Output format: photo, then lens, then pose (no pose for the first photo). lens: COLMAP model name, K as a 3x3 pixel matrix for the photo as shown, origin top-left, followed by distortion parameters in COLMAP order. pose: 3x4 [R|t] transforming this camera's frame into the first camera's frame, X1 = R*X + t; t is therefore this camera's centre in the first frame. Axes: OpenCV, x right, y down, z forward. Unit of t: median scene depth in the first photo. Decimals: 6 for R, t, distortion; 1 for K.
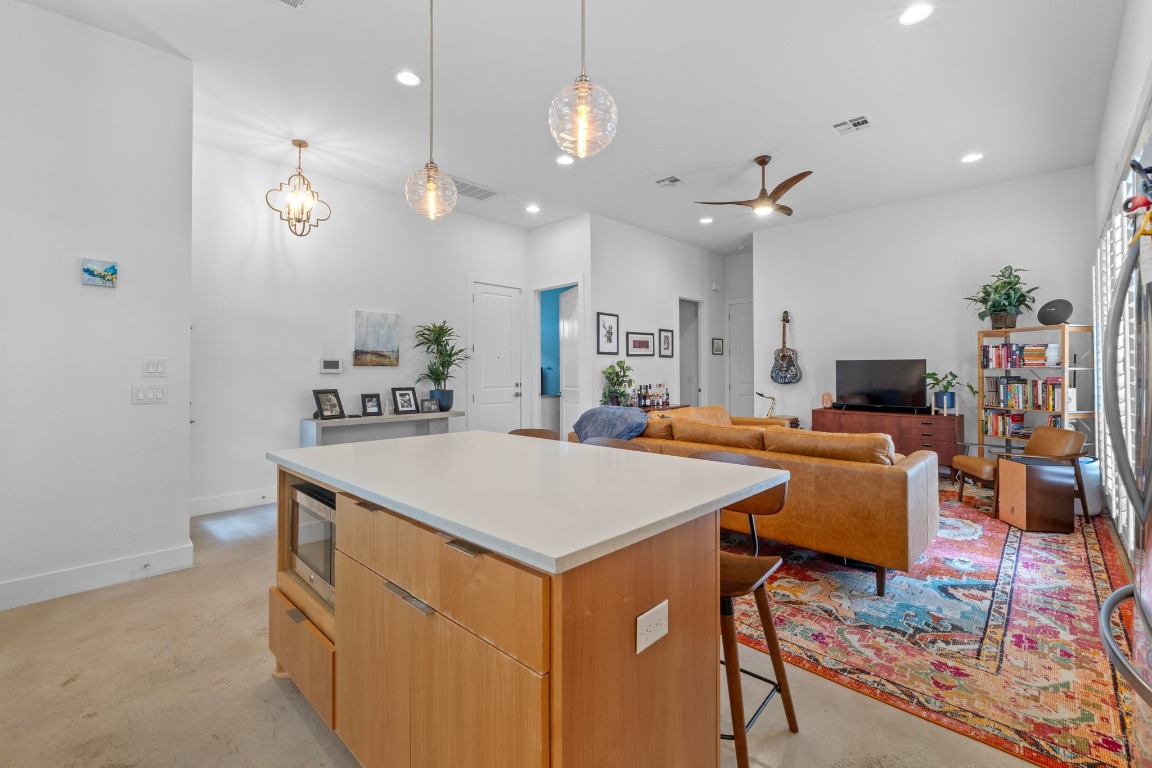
lens RADIAL K [[497.0, 0, 576.7], [0, 497.0, 373.1], [0, 0, 1]] dist [-0.007905, 0.000545]
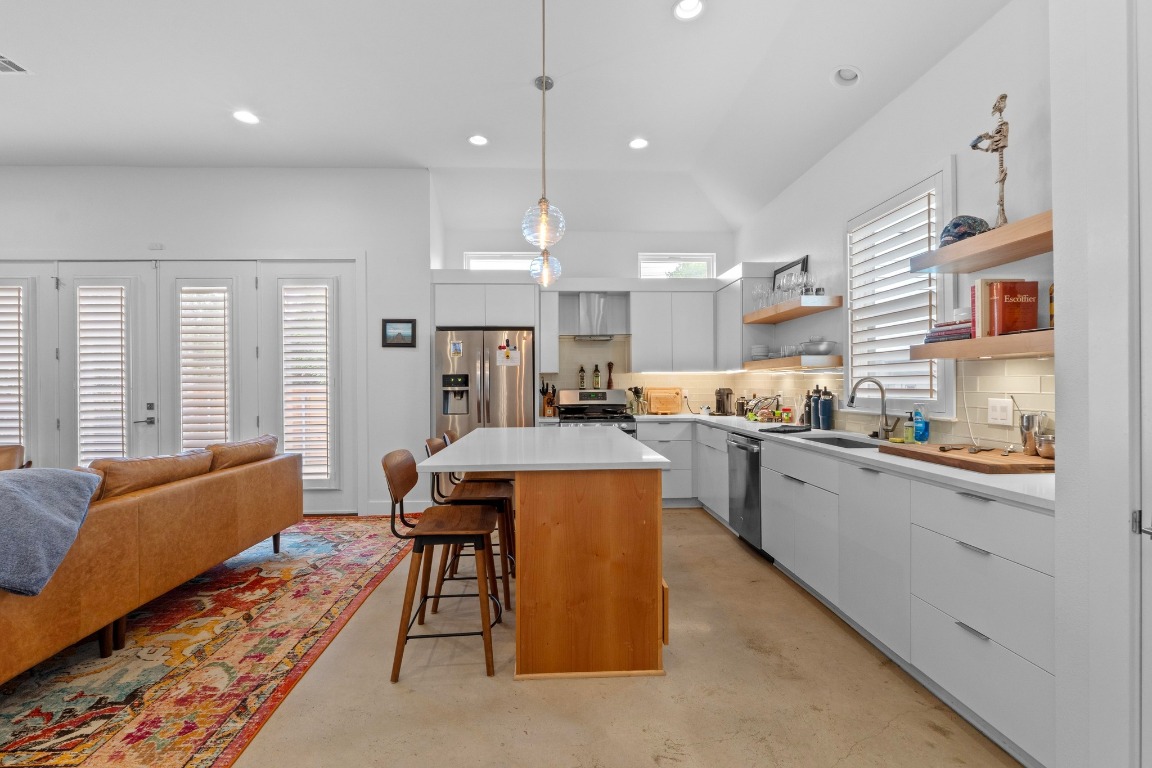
lens RADIAL K [[497.0, 0, 575.0], [0, 497.0, 382.1], [0, 0, 1]] dist [-0.007905, 0.000545]
pose [[-0.731562, 0.007528, 0.681733, -0.881912], [0.010154, 0.999948, -0.000146, -0.005625], [-0.681699, 0.006815, -0.731601, 1.398184]]
